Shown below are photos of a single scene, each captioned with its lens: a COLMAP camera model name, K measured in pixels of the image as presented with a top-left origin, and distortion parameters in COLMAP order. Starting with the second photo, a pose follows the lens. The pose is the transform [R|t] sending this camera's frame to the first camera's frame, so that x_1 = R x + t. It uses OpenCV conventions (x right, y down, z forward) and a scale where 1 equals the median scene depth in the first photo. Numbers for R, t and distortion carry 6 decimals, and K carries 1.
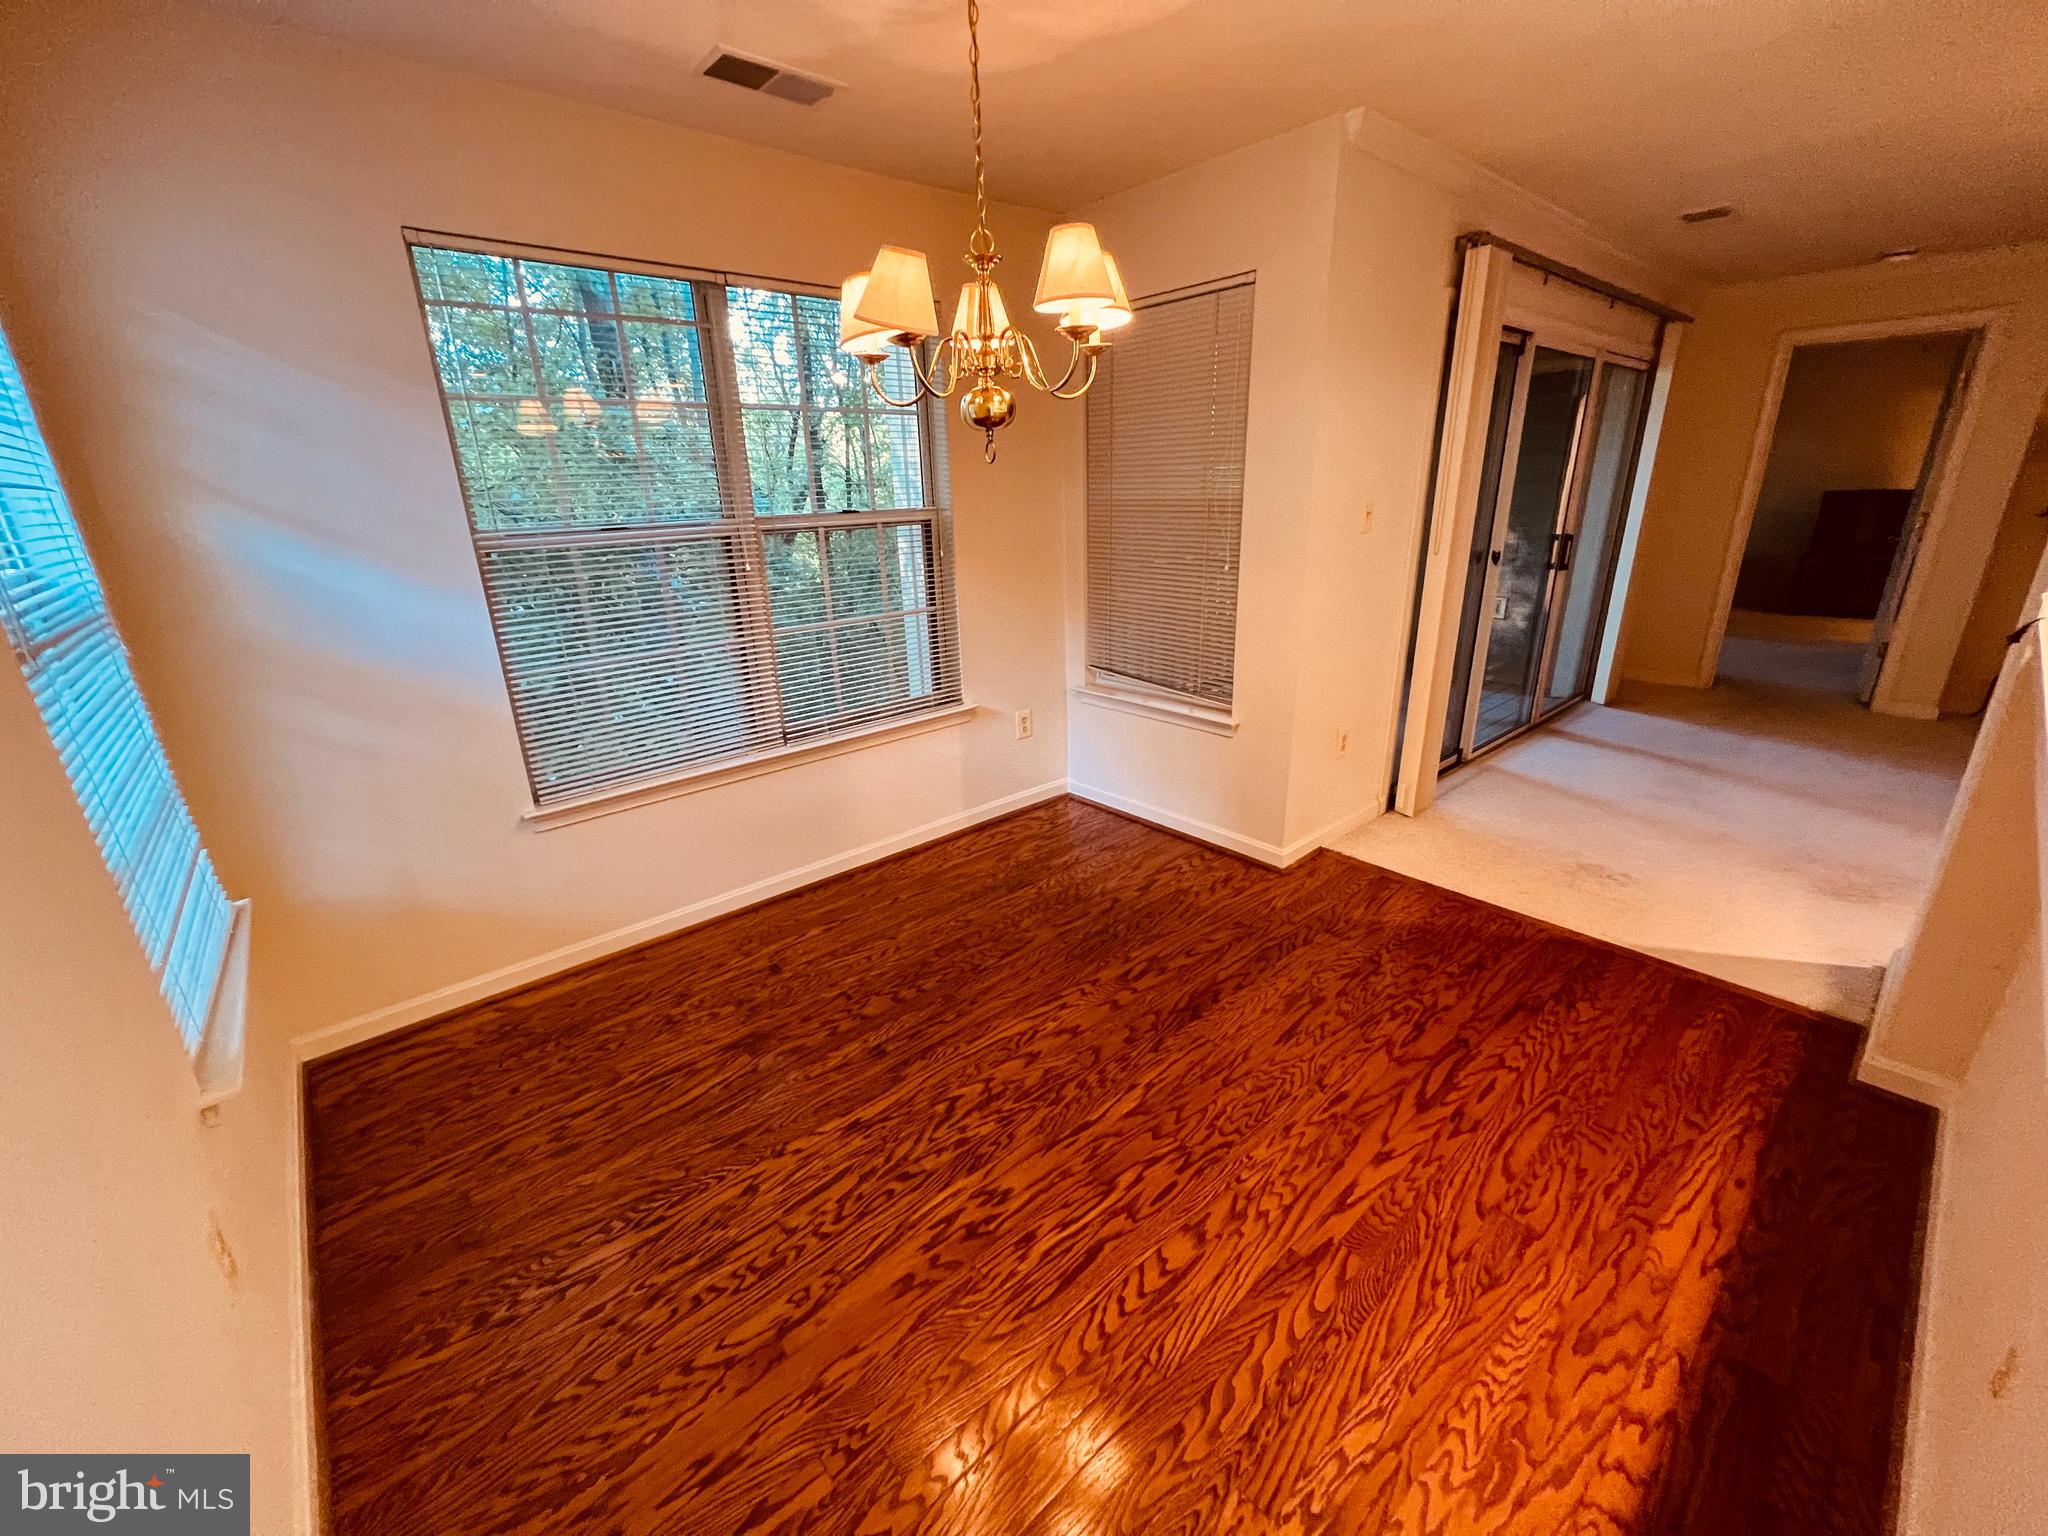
lens RADIAL K [[819.5, 0, 1021.1], [0, 819.5, 761.7], [0, 0, 1]] dist [-0.001969, 0.000032]
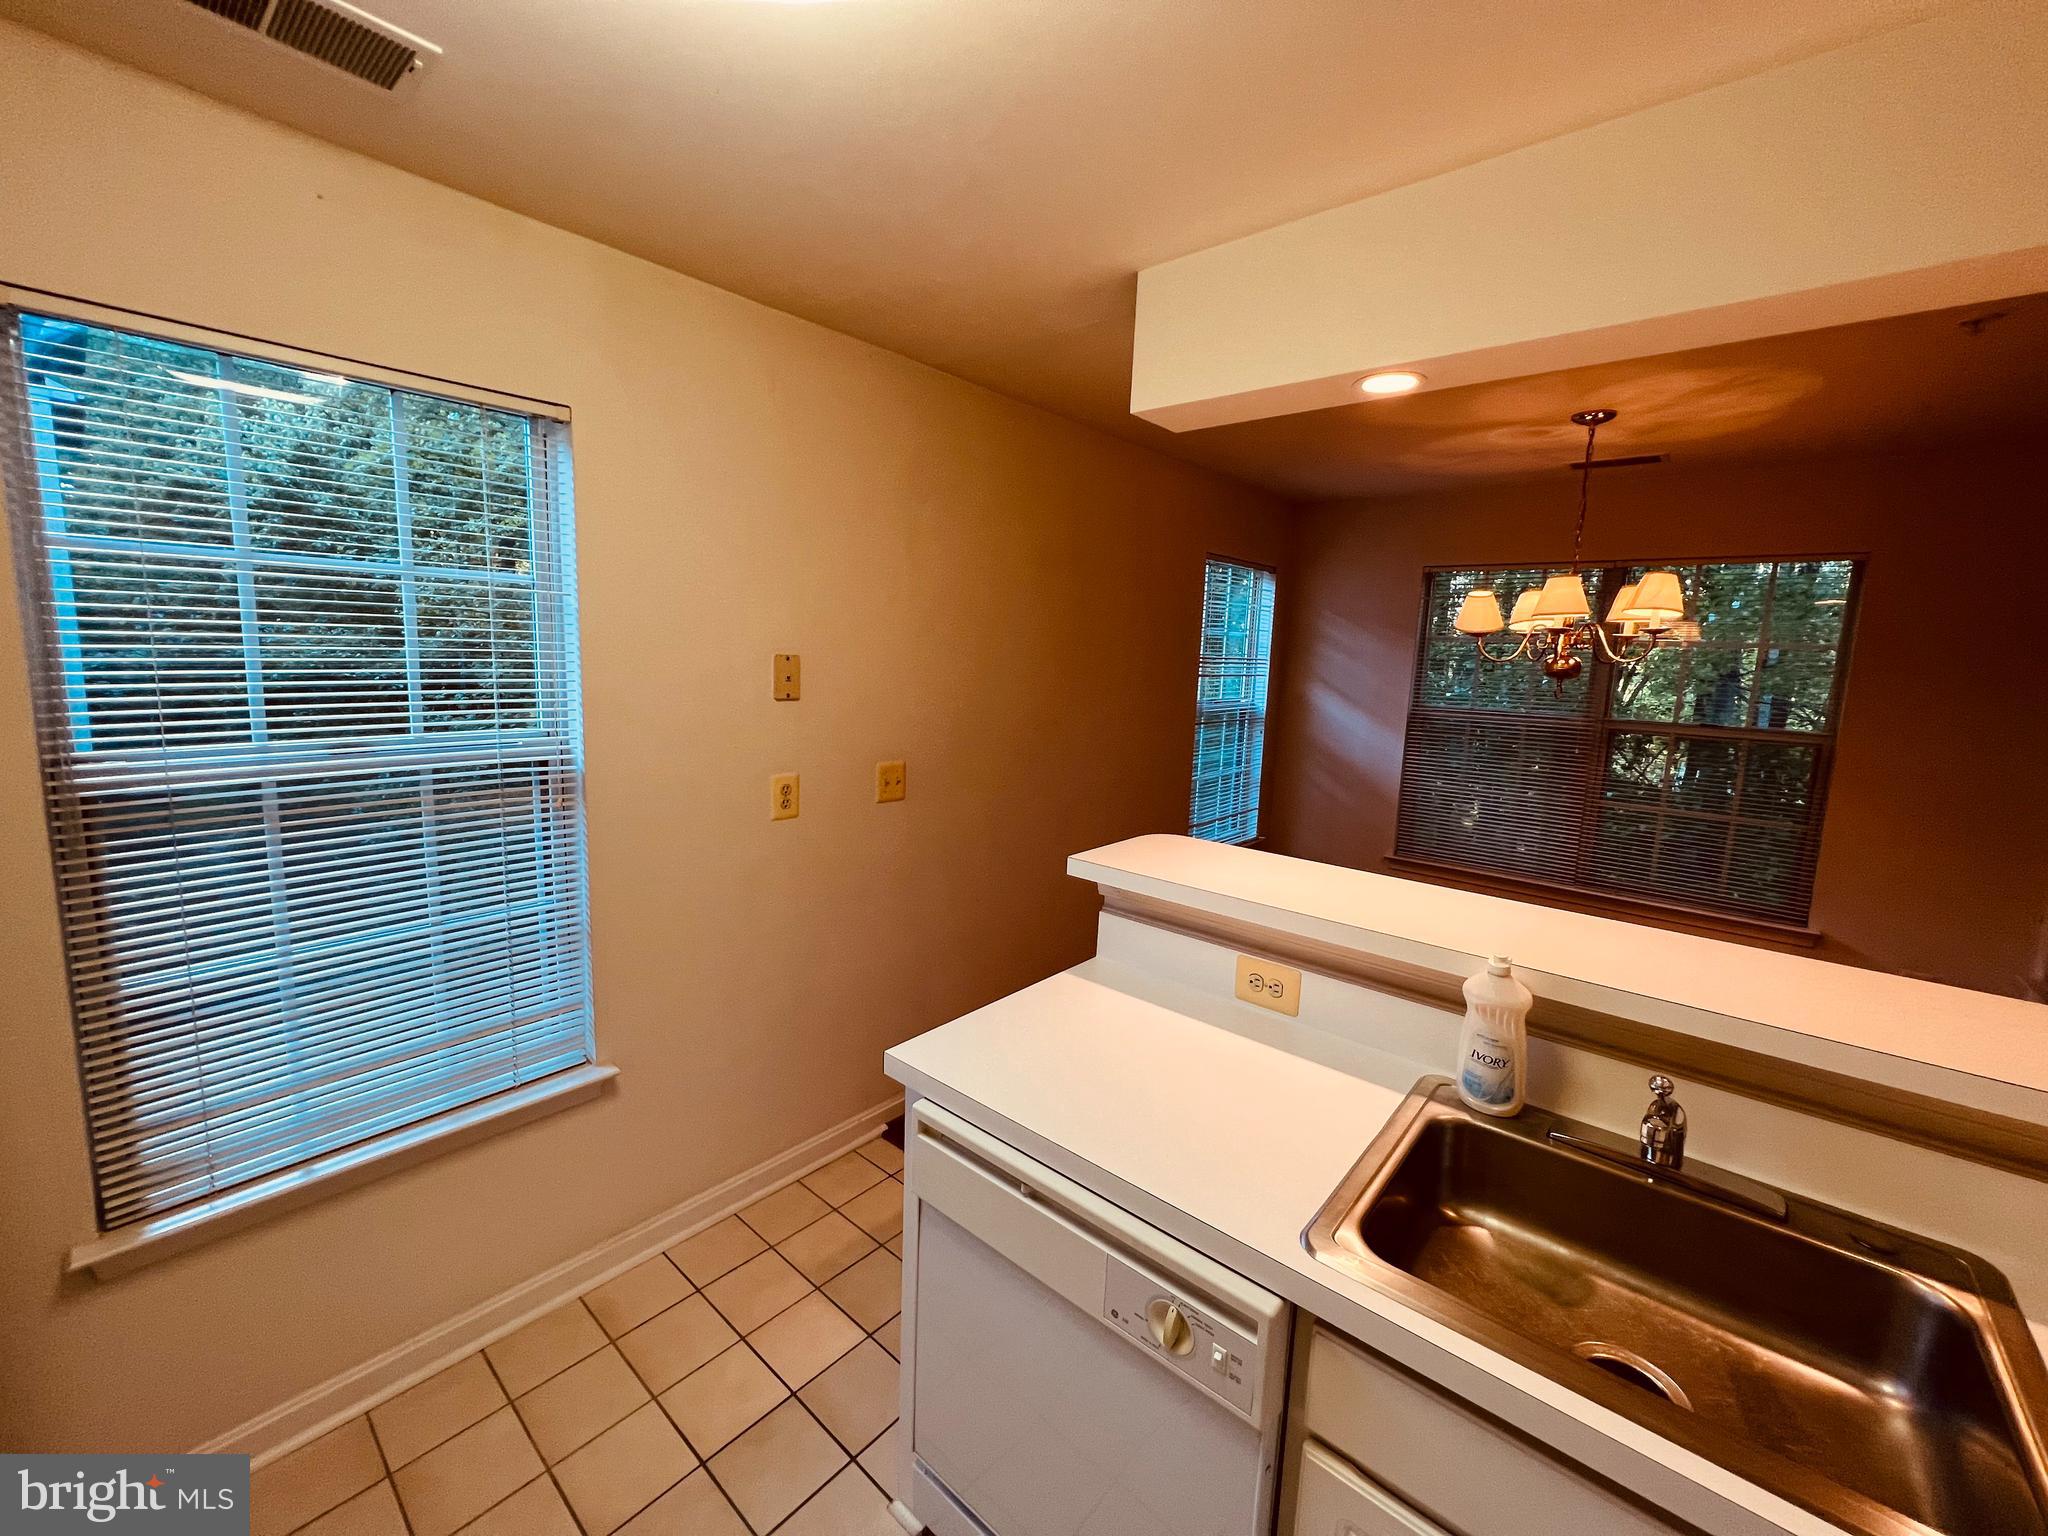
lens RADIAL K [[814.9, 0, 1019.1], [0, 814.9, 762.5], [0, 0, 1]] dist [0.000902, -0.000317]
pose [[0.137126, 0.173224, -0.975290, 1.299072], [-0.355325, 0.927666, 0.114806, -0.058438], [0.924630, 0.330802, 0.188758, -0.206015]]
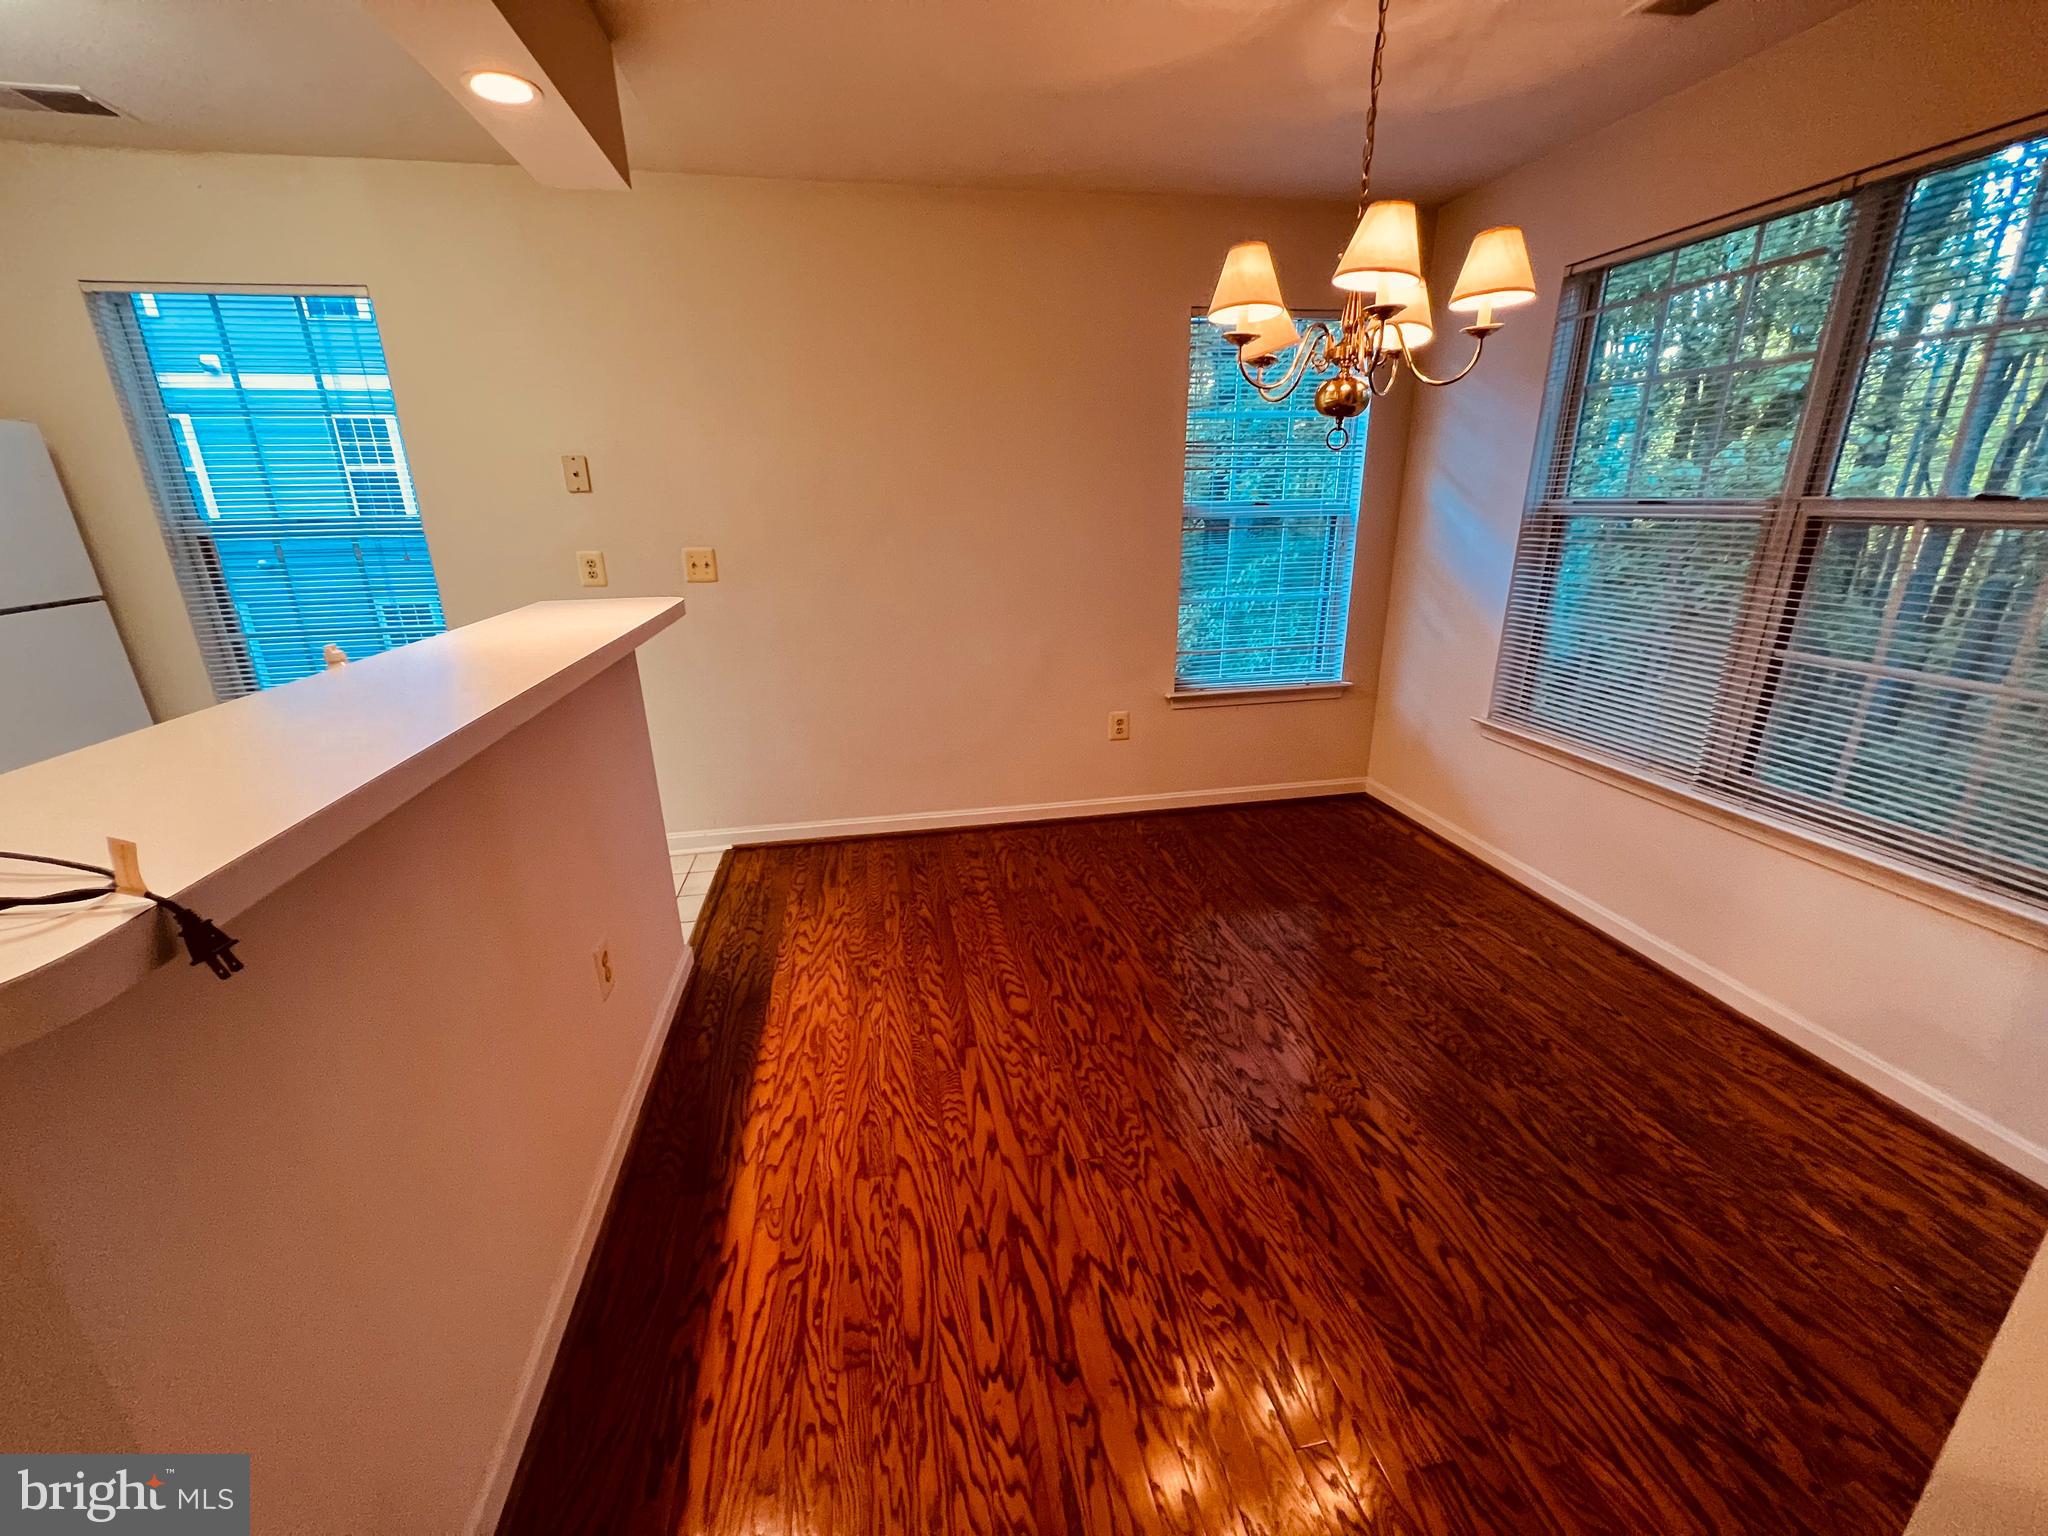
lens RADIAL K [[819.5, 0, 1021.1], [0, 819.5, 761.7], [0, 0, 1]] dist [-0.001969, 0.000032]
pose [[-0.505739, 0.302407, -0.807947, 1.068466], [-0.249816, 0.845083, 0.472681, -0.397602], [0.825724, 0.440891, -0.351845, 1.140540]]
